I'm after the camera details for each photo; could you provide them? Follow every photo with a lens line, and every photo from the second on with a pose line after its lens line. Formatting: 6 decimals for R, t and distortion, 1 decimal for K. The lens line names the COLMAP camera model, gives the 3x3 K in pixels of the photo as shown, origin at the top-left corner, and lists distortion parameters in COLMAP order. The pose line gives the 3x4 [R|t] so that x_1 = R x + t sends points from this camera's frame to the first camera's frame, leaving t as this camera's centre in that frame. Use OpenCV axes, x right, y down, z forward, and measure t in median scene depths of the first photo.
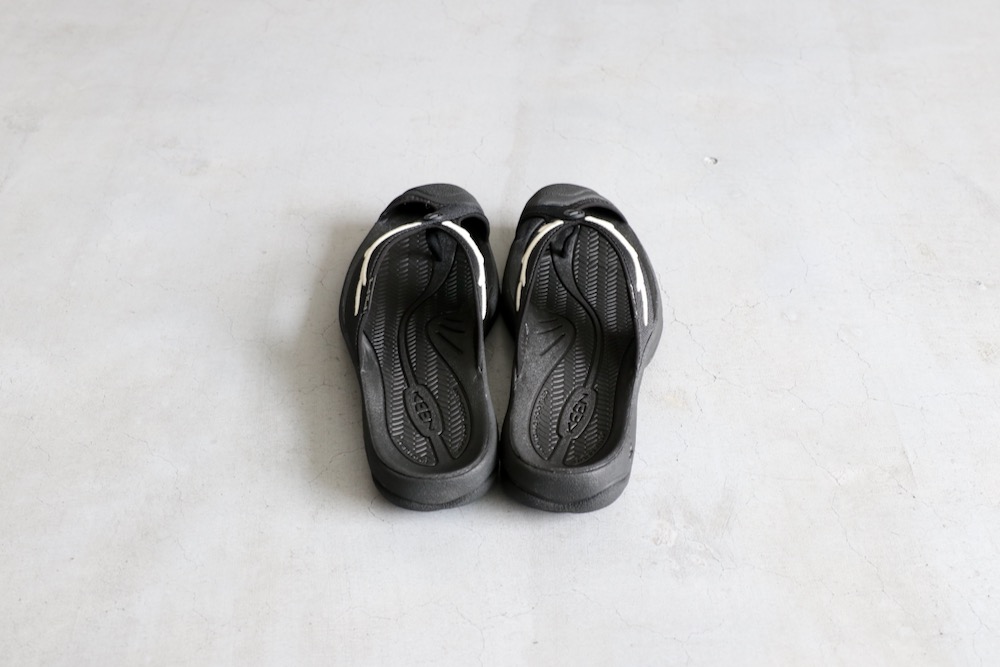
lens RADIAL K [[1202.8, 0, 501.3], [0, 1202.8, 334.3], [0, 0, 1]] dist [-0.097299, 0.000000]
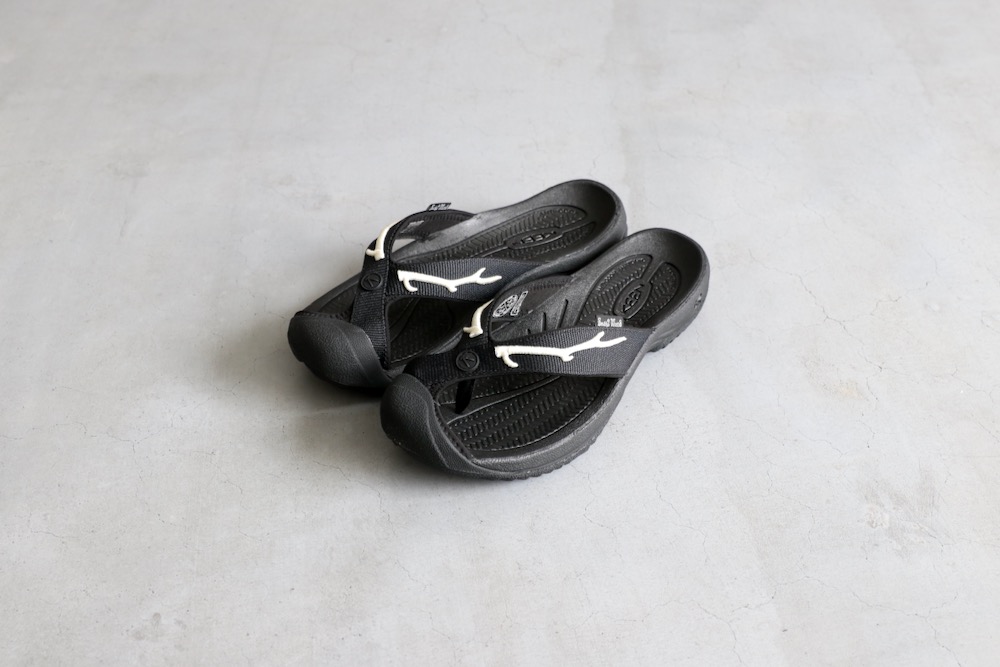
lens RADIAL K [[1165.8, 0, 505.6], [0, 1165.8, 329.3], [0, 0, 1]] dist [-0.095927, 0.000000]
pose [[0.995863, -0.062573, 0.065894, -0.207180], [0.066160, 0.996361, -0.053740, 0.035319], [-0.062292, 0.057877, 0.996378, 0.031933]]
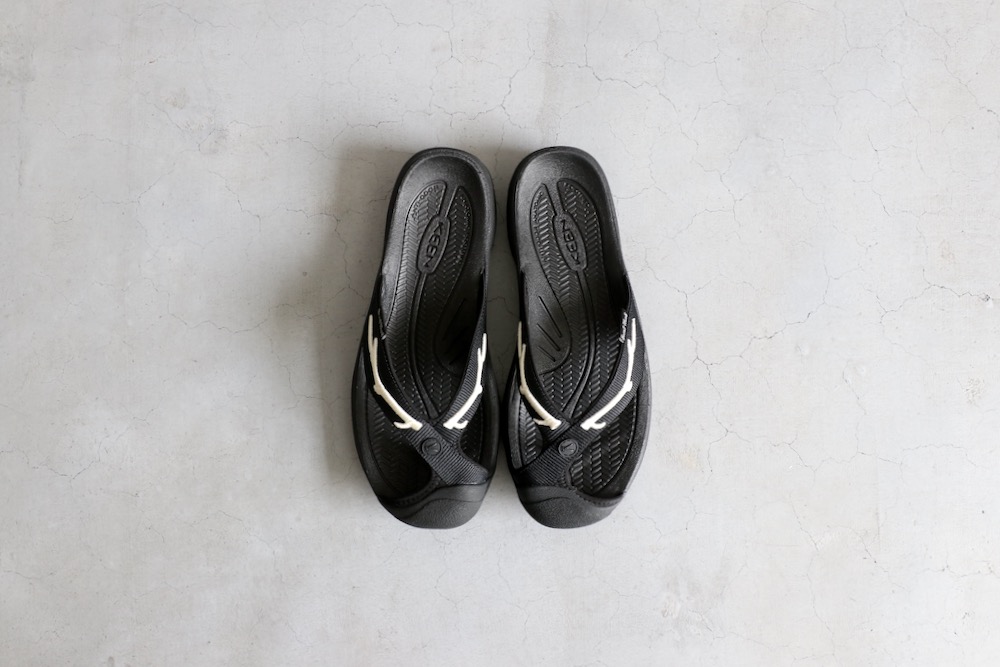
lens RADIAL K [[1063.0, 0, 504.5], [0, 1063.0, 328.1], [0, 0, 1]] dist [-0.084567, 0.000000]
pose [[0.999812, -0.019374, -0.000676, -0.029828], [0.015071, 0.754851, 0.655723, -0.703118], [-0.012194, -0.655610, 0.755001, 0.313148]]
